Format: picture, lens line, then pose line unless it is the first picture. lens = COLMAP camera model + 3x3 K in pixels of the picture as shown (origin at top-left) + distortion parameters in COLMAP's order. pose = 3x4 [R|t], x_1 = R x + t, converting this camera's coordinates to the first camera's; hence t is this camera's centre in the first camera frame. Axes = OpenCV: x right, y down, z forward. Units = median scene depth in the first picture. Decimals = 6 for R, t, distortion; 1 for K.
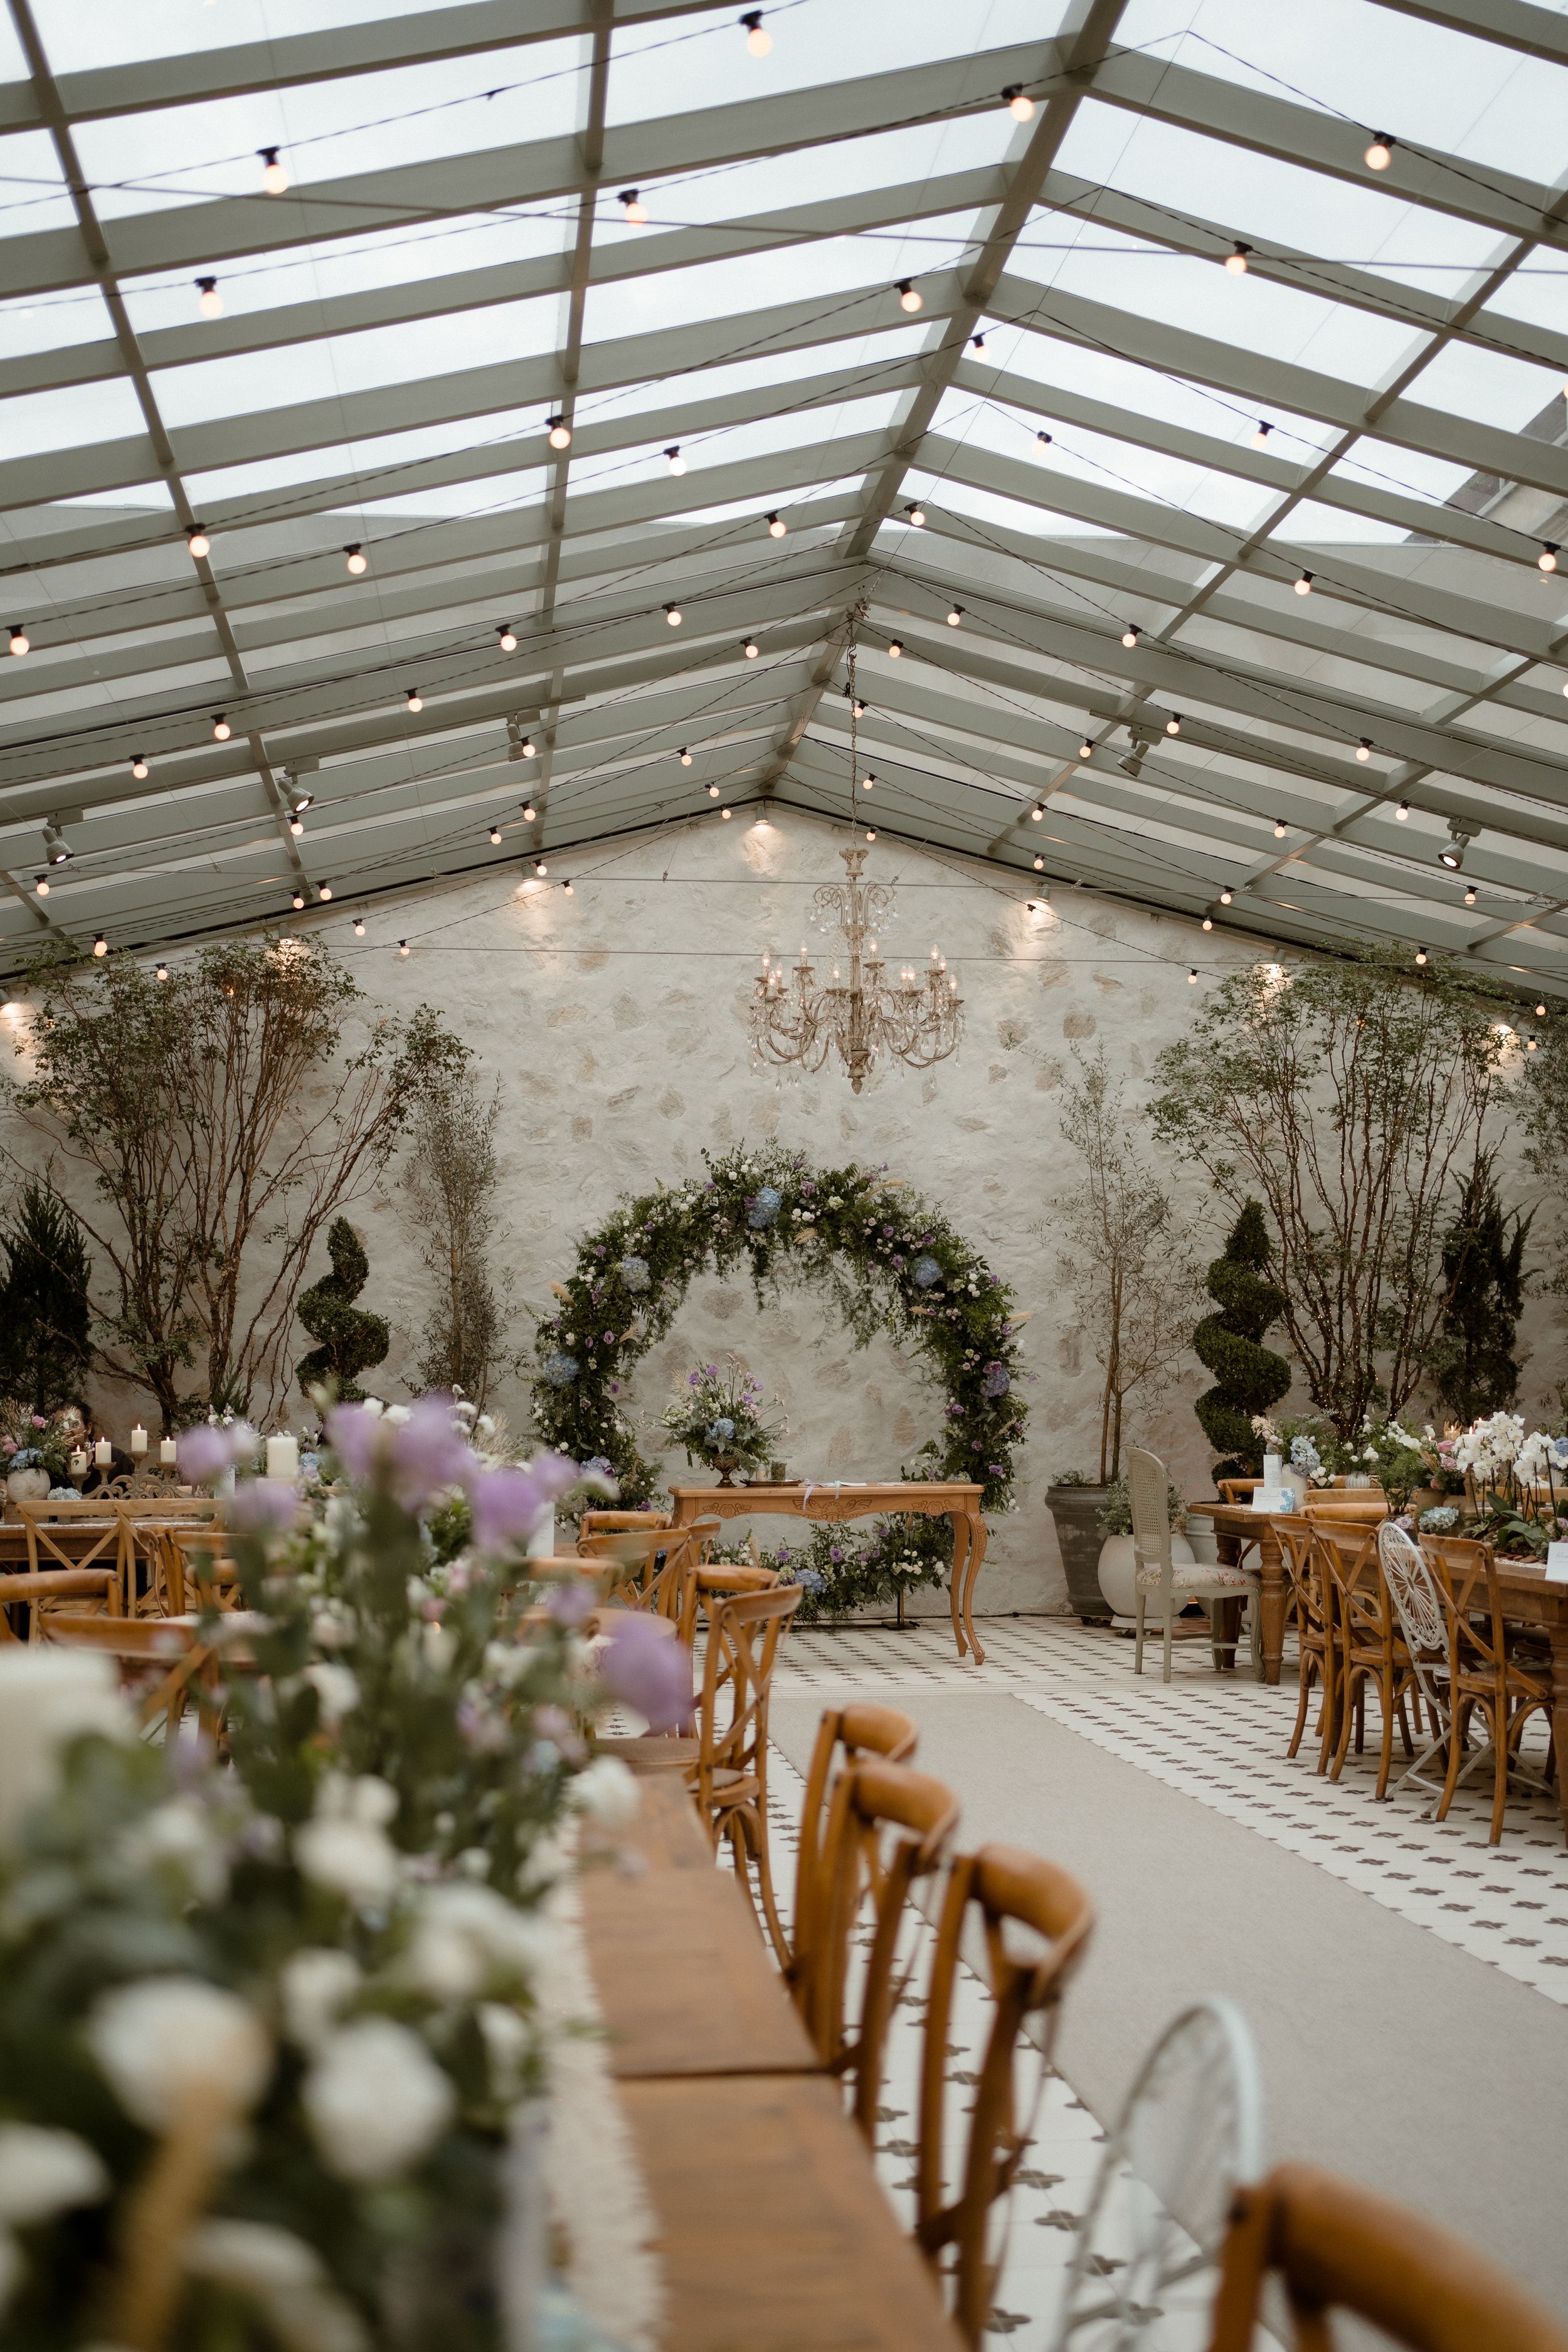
lens RADIAL K [[2441.0, 0, 784.0], [0, 2441.0, 1176.0], [0, 0, 1]] dist [0.003995, 0.004100]
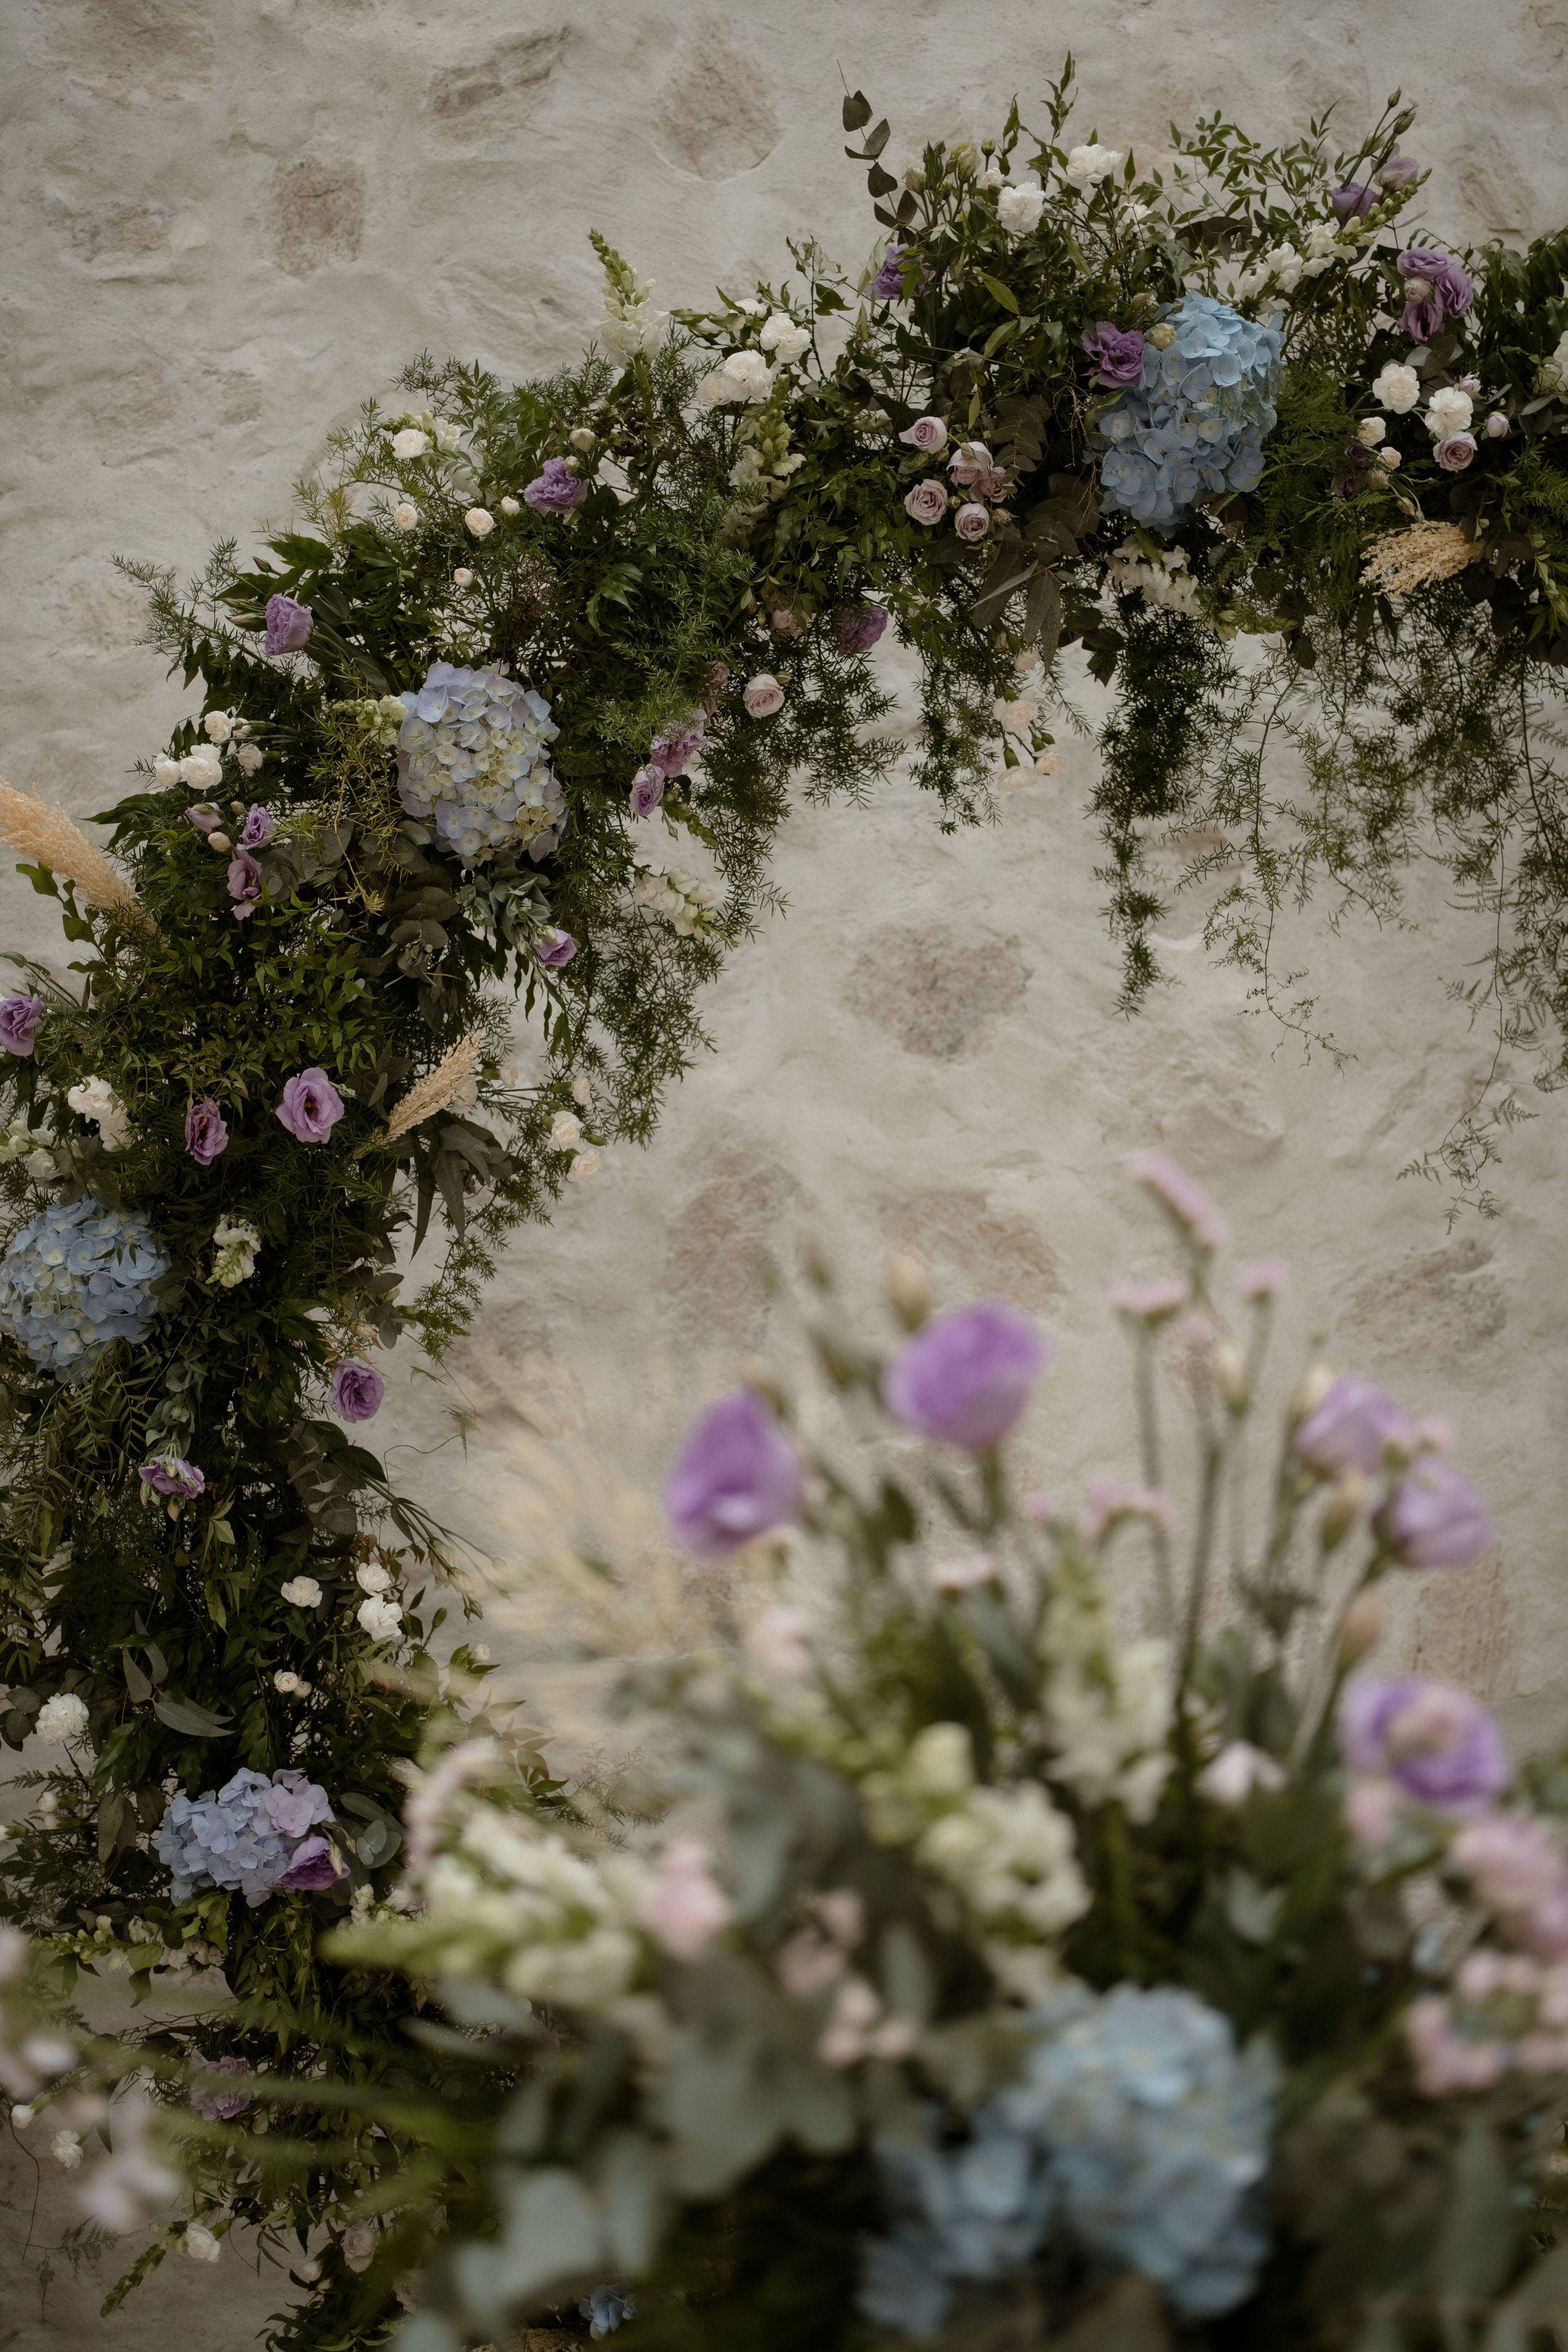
lens RADIAL K [[2441.0, 0, 784.0], [0, 2441.0, 1176.0], [0, 0, 1]] dist [0.003995, 0.004100]
pose [[0.998162, 0.007231, -0.060162, -0.026774], [-0.004230, 0.998747, 0.049869, 0.061187], [0.060447, -0.049523, 0.996942, 0.811058]]
